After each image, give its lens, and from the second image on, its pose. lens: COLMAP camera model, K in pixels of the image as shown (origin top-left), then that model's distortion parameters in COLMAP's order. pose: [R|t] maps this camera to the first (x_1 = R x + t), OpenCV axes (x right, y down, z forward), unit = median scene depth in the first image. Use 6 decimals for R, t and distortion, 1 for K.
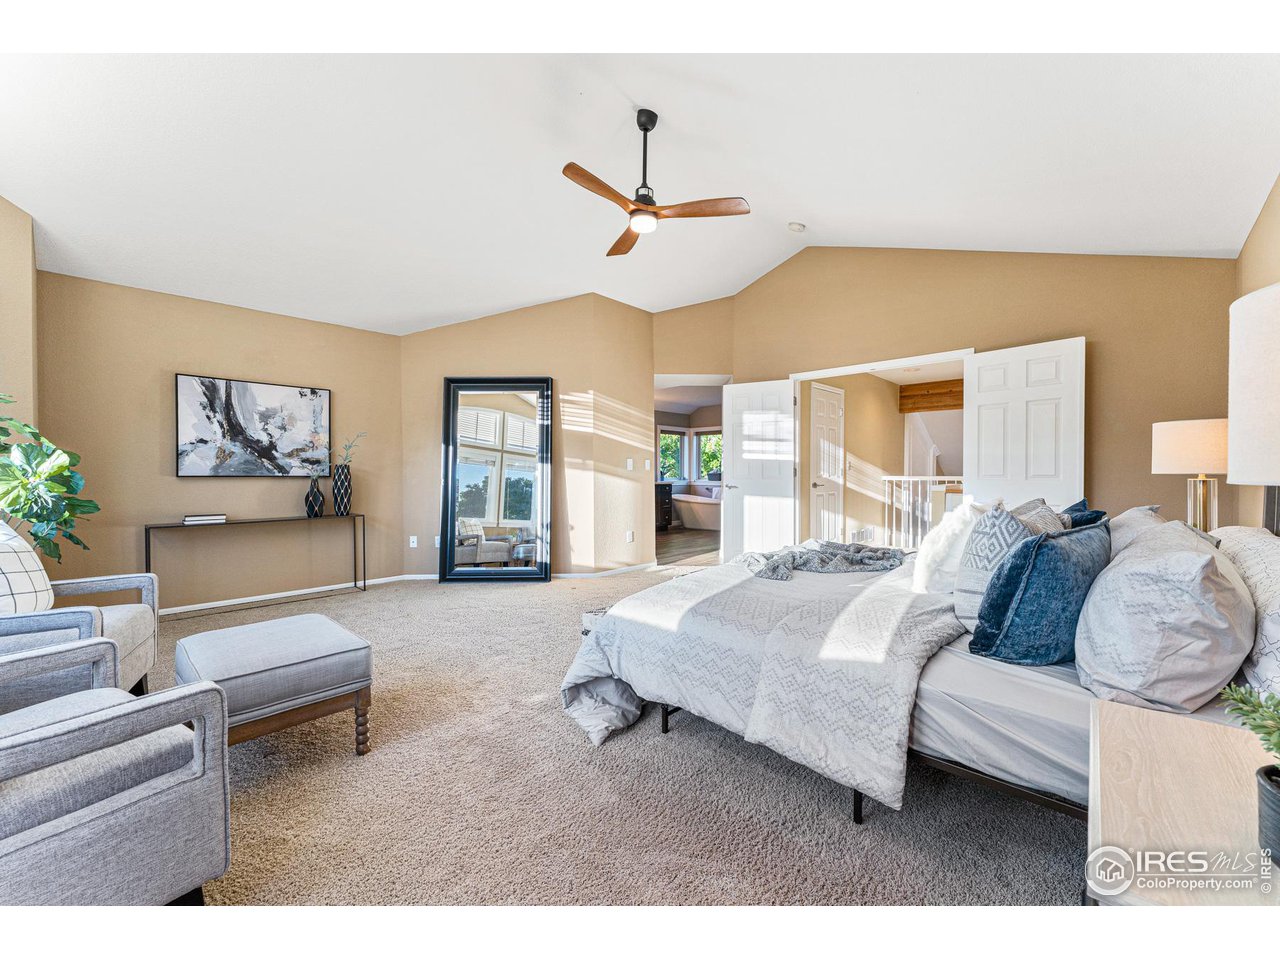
lens RADIAL K [[491.9, 0, 640.0], [0, 491.9, 480.0], [0, 0, 1]] dist [0.001105, 0.000103]
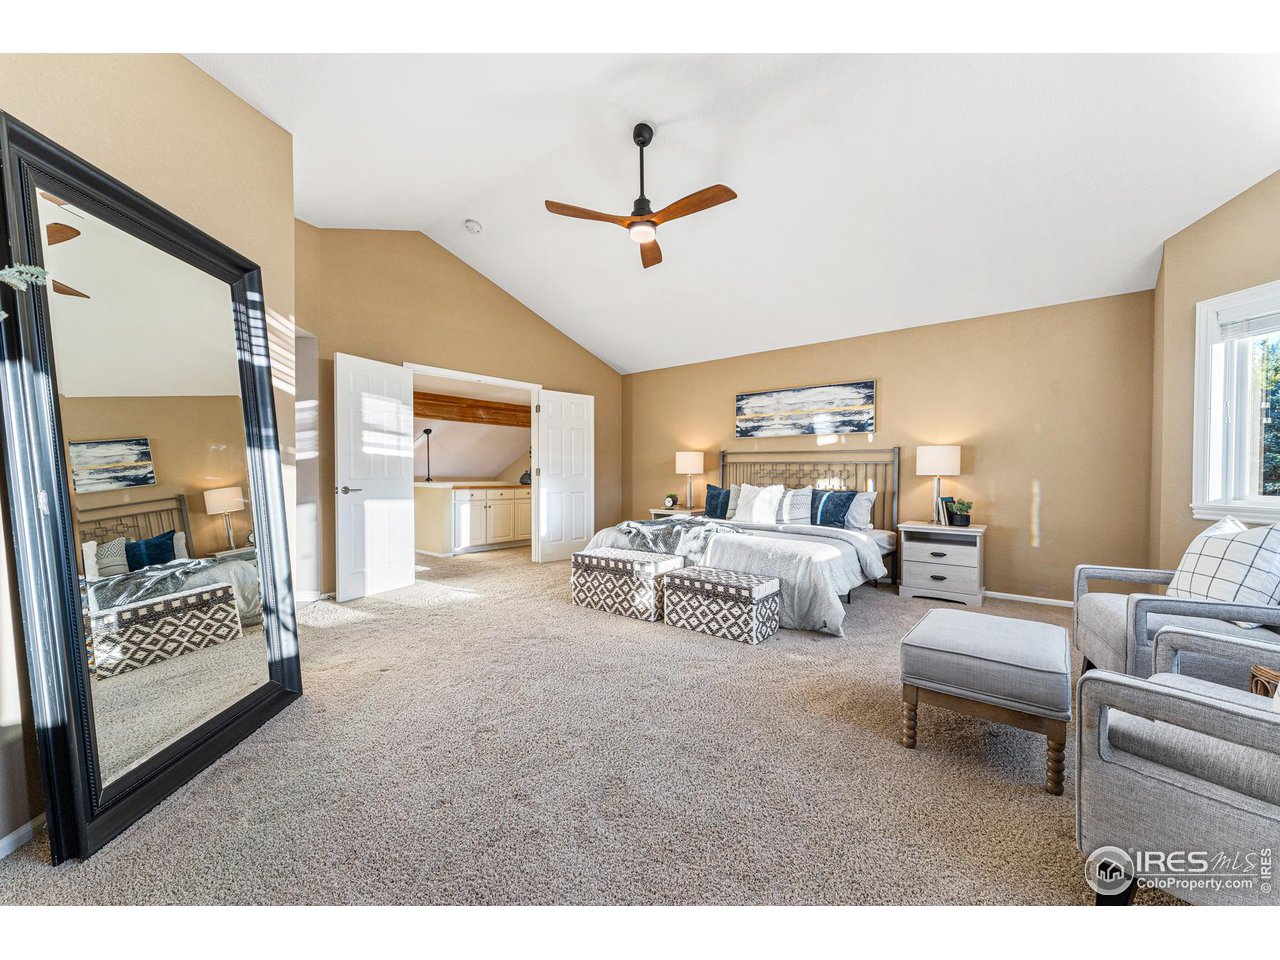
lens RADIAL K [[521.3, 0, 634.3], [0, 521.3, 469.1], [0, 0, 1]] dist [0.000691, -0.000014]
pose [[-0.056444, 0.010055, 0.998355, -0.801960], [0.010977, 0.999895, -0.009450, -0.006397], [-0.998345, 0.010425, -0.056548, 0.772725]]
